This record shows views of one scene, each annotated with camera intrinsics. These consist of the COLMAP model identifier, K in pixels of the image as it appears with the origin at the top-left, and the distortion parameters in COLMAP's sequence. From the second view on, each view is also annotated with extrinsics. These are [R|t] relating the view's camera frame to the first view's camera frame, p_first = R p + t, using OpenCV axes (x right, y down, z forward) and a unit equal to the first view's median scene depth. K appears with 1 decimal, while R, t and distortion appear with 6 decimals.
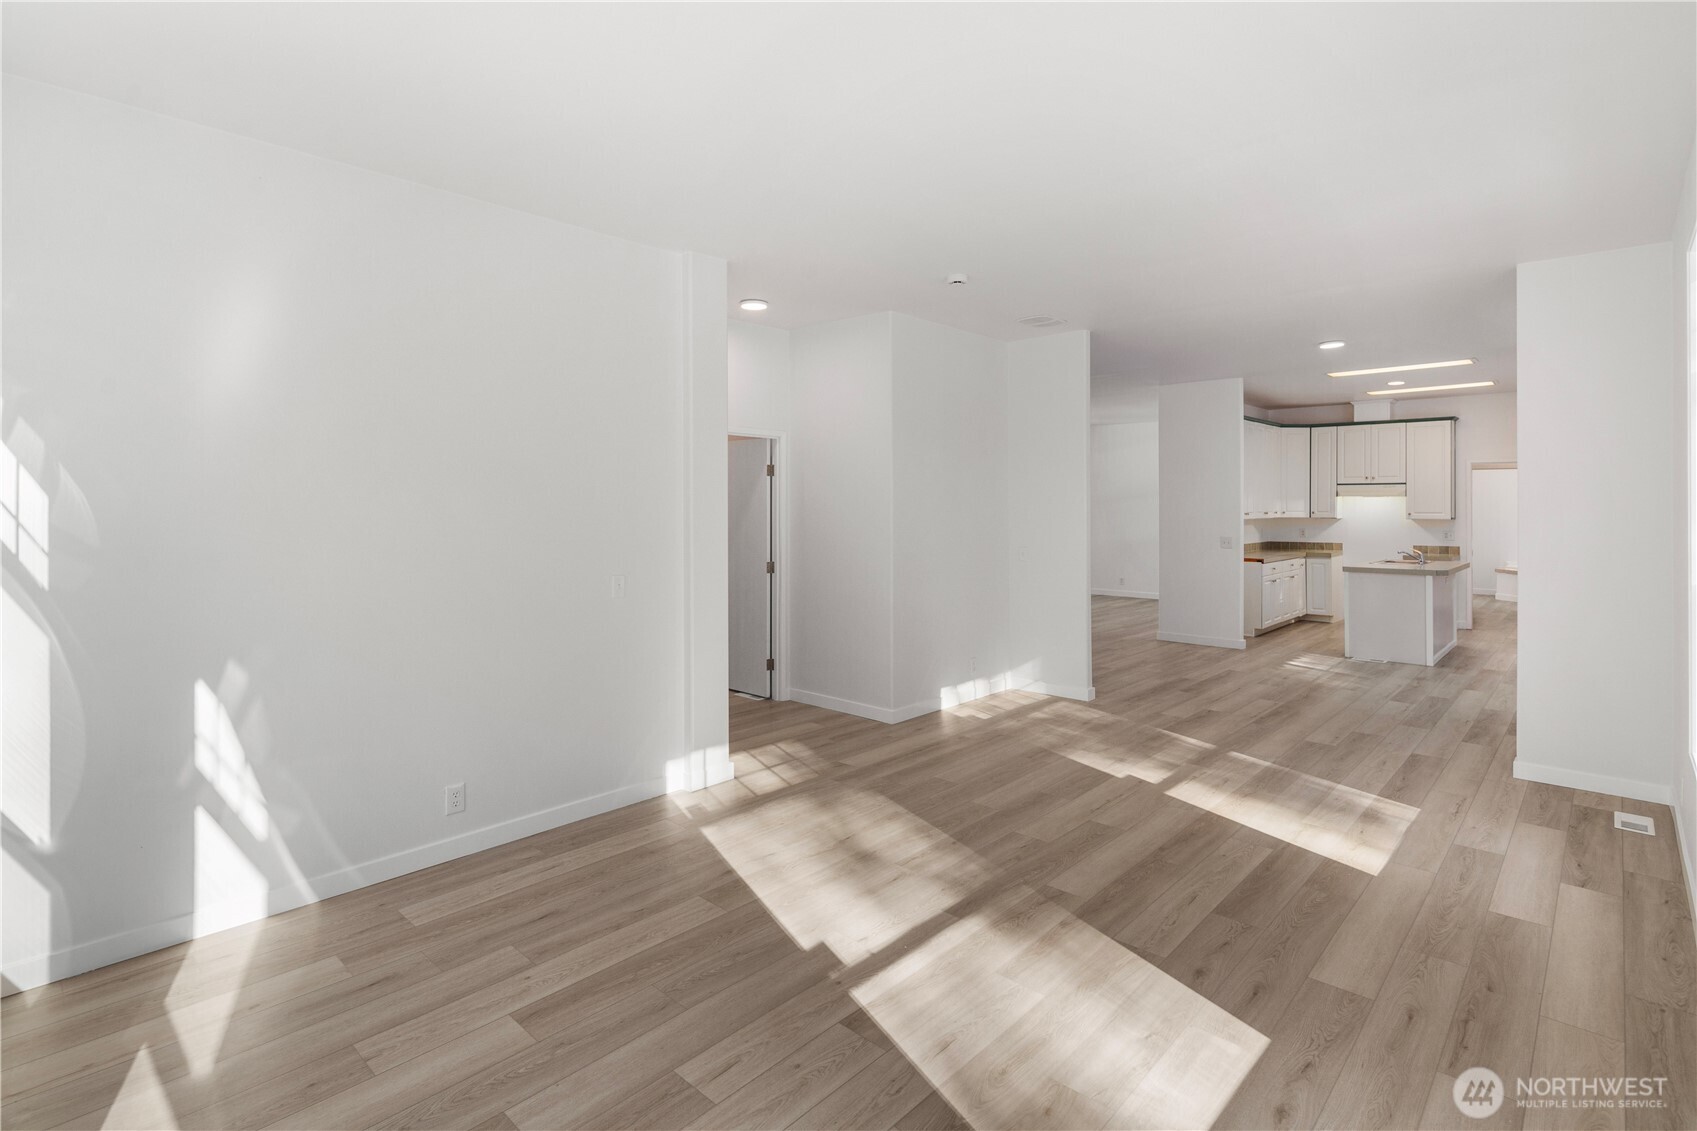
lens RADIAL K [[826.9, 0, 869.8], [0, 826.9, 498.6], [0, 0, 1]] dist [0.013798, -0.002959]
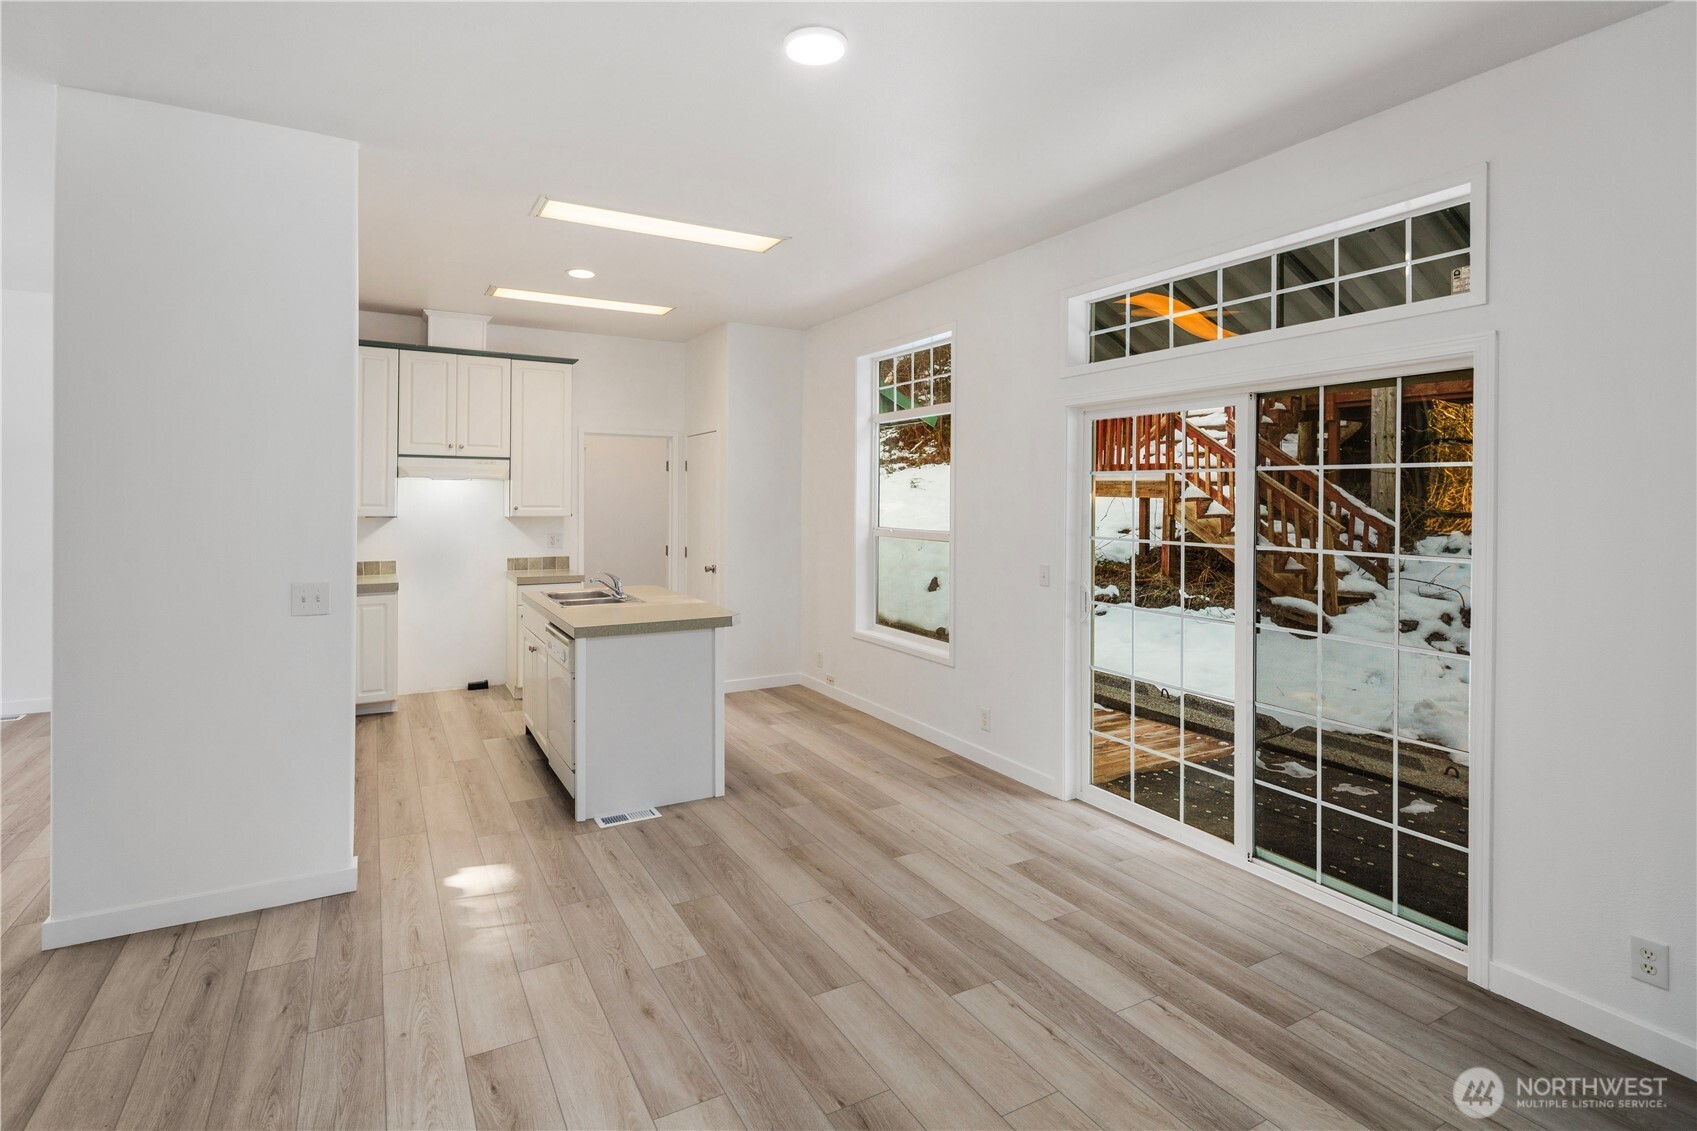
lens RADIAL K [[826.9, 0, 832.4], [0, 826.9, 467.5], [0, 0, 1]] dist [0.013798, -0.002959]
pose [[0.319280, 0.037942, 0.946900, 0.137888], [-0.011479, 0.999280, -0.036170, 0.007571], [-0.947591, 0.000679, 0.319486, 0.558192]]
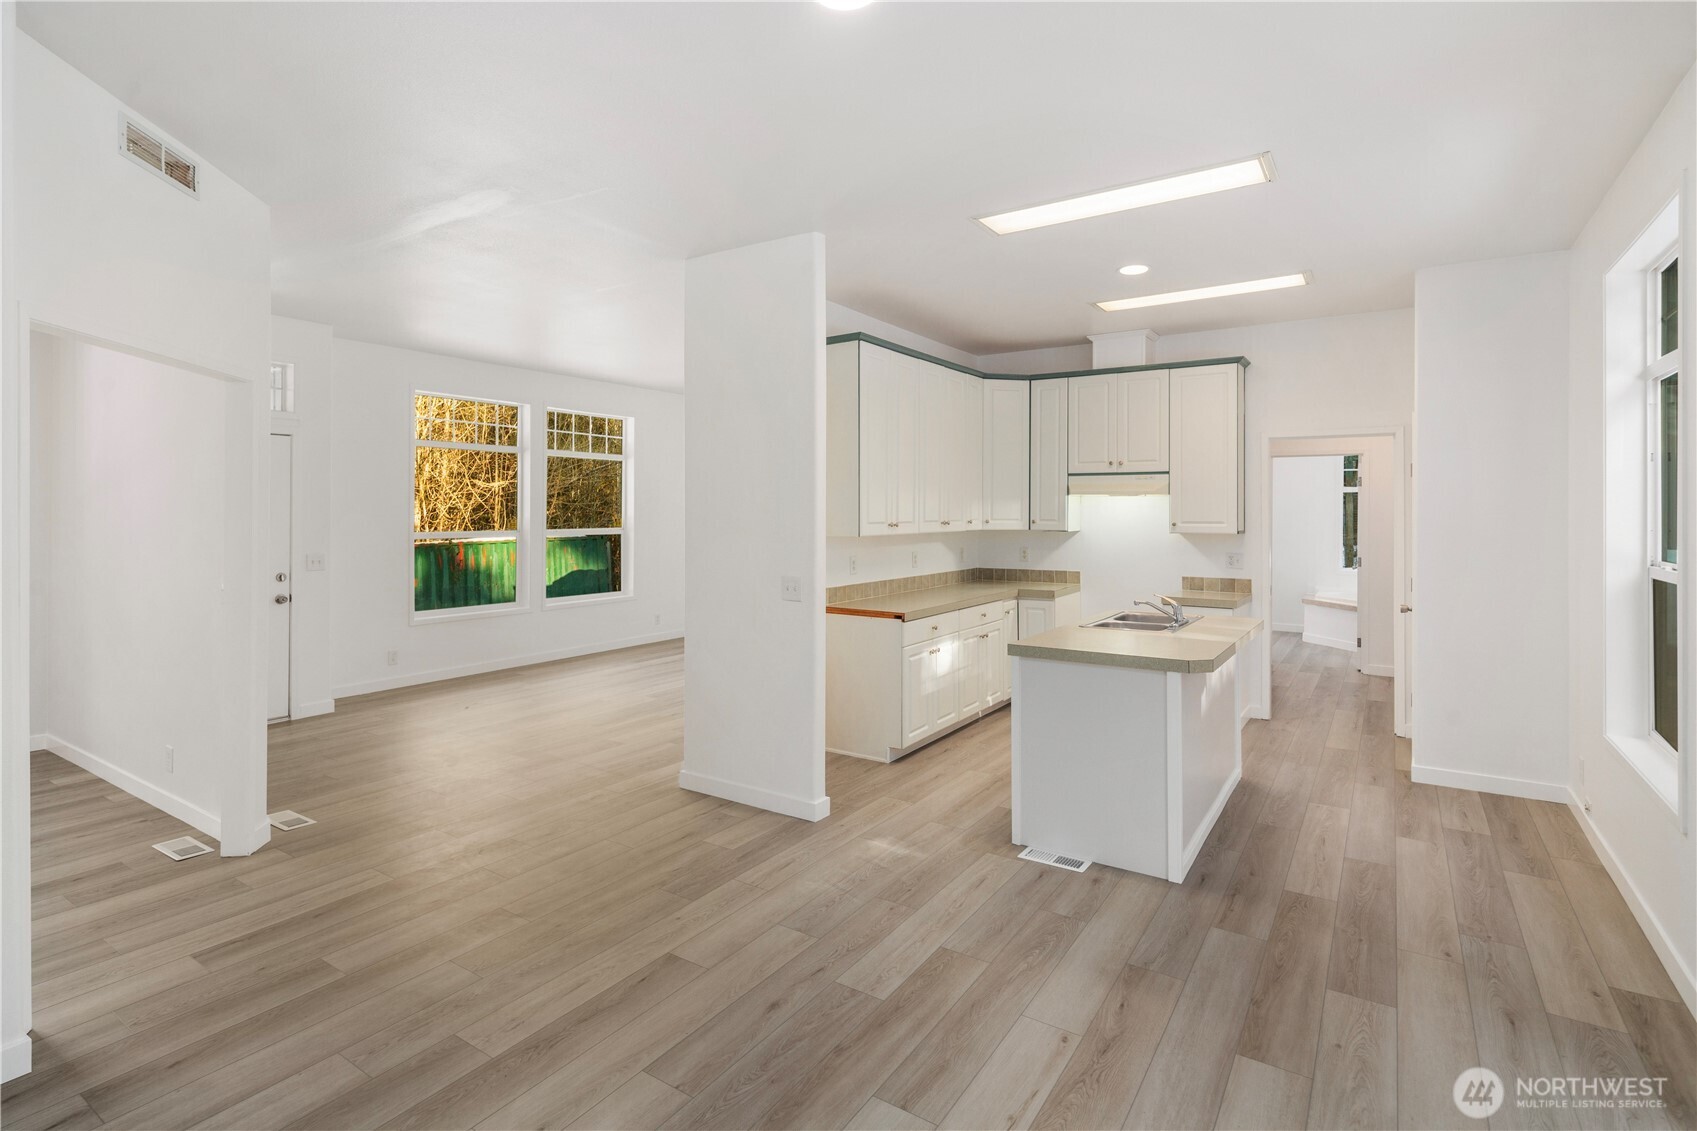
lens RADIAL K [[826.9, 0, 869.2], [0, 826.9, 499.6], [0, 0, 1]] dist [0.013798, -0.002959]
pose [[0.986005, 0.004624, 0.166649, 0.326149], [-0.003280, 0.999960, -0.008341, 0.006338], [-0.166681, 0.007677, 0.985981, 0.441646]]
